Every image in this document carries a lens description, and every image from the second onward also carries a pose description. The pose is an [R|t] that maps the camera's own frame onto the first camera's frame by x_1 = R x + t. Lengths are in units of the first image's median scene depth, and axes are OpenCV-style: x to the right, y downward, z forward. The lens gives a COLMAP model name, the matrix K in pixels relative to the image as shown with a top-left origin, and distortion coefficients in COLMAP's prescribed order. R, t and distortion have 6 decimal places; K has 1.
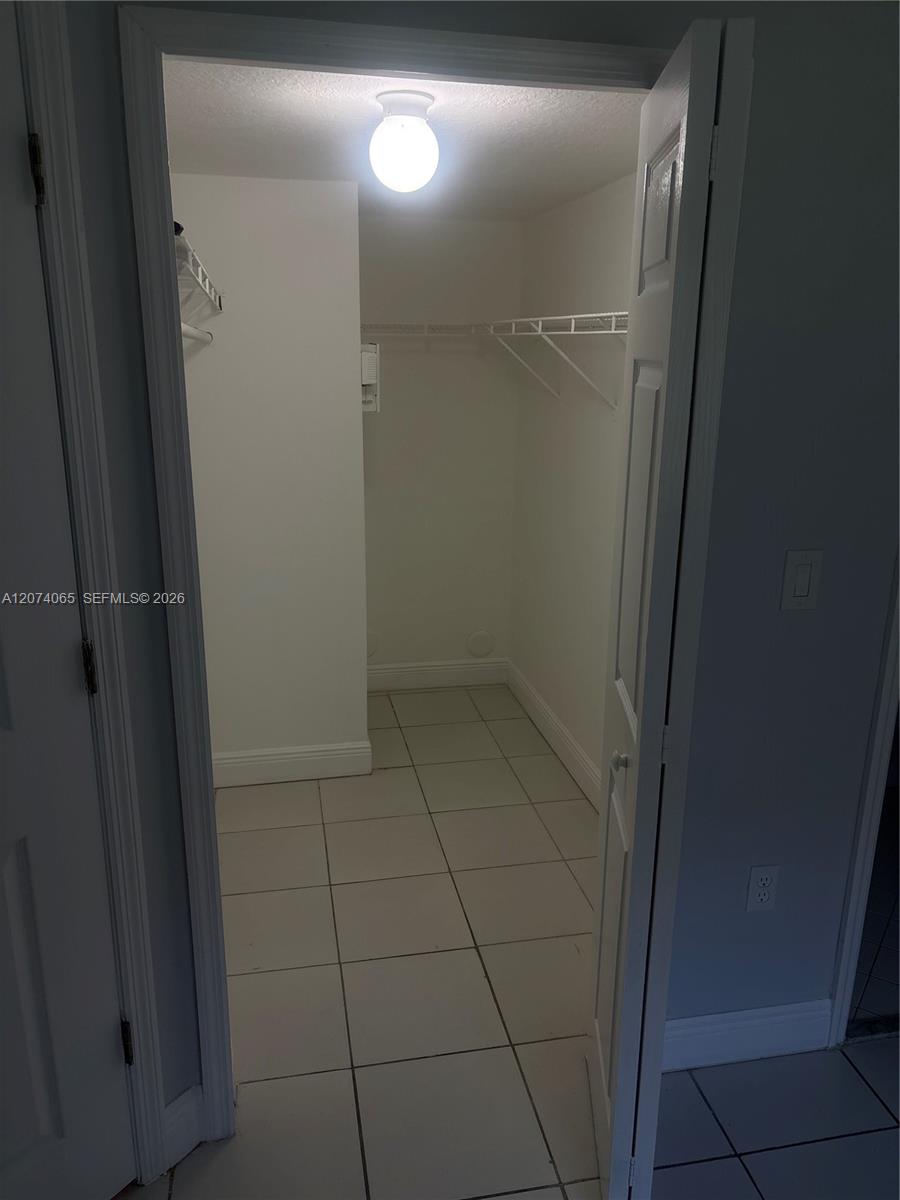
lens RADIAL K [[913.9, 0, 446.6], [0, 913.9, 607.2], [0, 0, 1]] dist [0.040588, -0.052973]
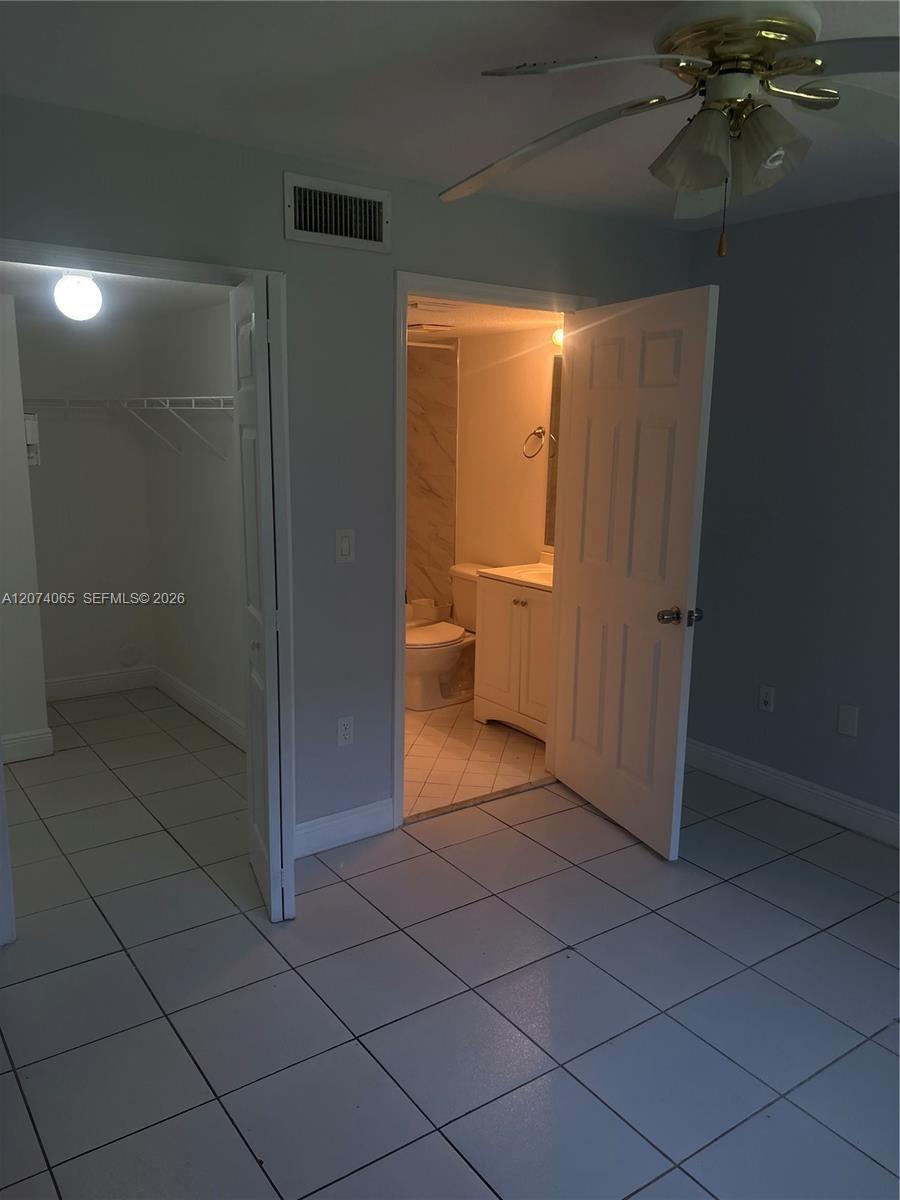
lens RADIAL K [[913.9, 0, 454.6], [0, 913.9, 601.6], [0, 0, 1]] dist [0.040588, -0.052973]
pose [[0.907197, -0.079400, 0.413146, -0.110545], [0.111828, 0.992212, -0.054868, 0.133184], [-0.405572, 0.095977, 0.909010, -0.466188]]
